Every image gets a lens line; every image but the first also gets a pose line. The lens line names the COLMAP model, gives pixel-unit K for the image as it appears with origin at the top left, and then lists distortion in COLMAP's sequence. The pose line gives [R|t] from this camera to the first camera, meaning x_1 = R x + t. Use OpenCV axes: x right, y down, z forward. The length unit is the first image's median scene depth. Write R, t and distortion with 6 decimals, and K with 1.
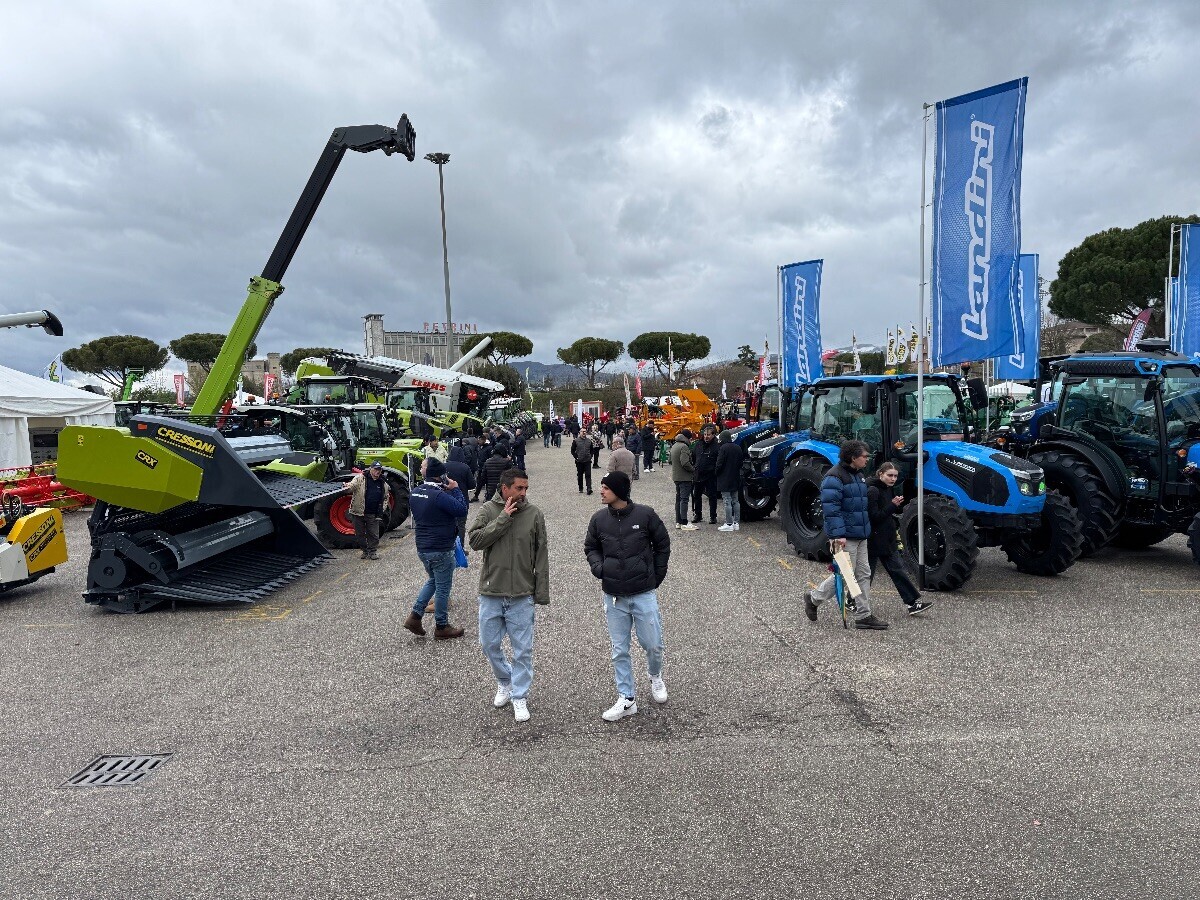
lens RADIAL K [[836.1, 0, 600.0], [0, 836.1, 450.0], [0, 0, 1]] dist [0.106868, -0.128179]
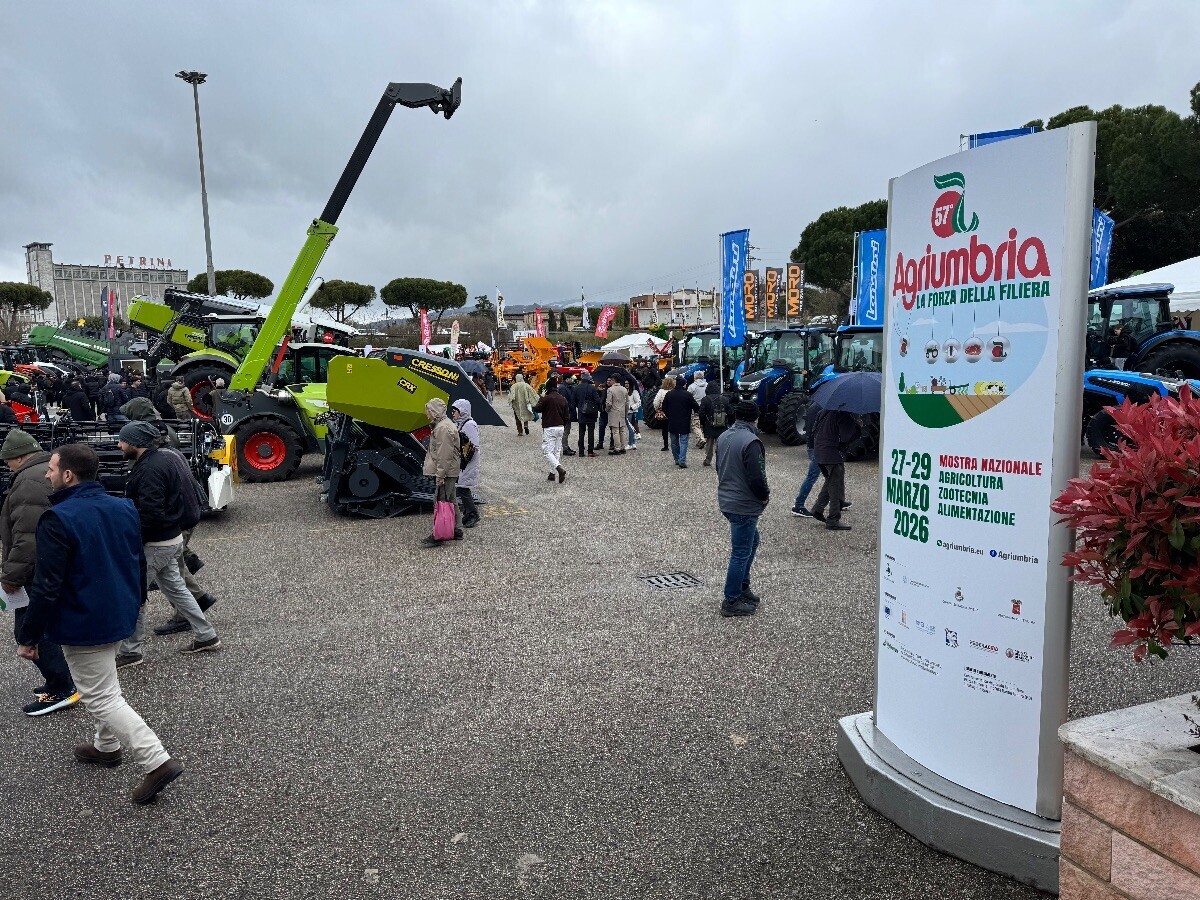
lens RADIAL K [[836.1, 0, 600.0], [0, 836.1, 450.0], [0, 0, 1]] dist [0.106868, -0.128179]
pose [[0.947044, -0.027969, 0.319885, -0.410924], [0.009130, 0.998142, 0.060243, 0.020372], [-0.320975, -0.054132, 0.945539, -0.119655]]
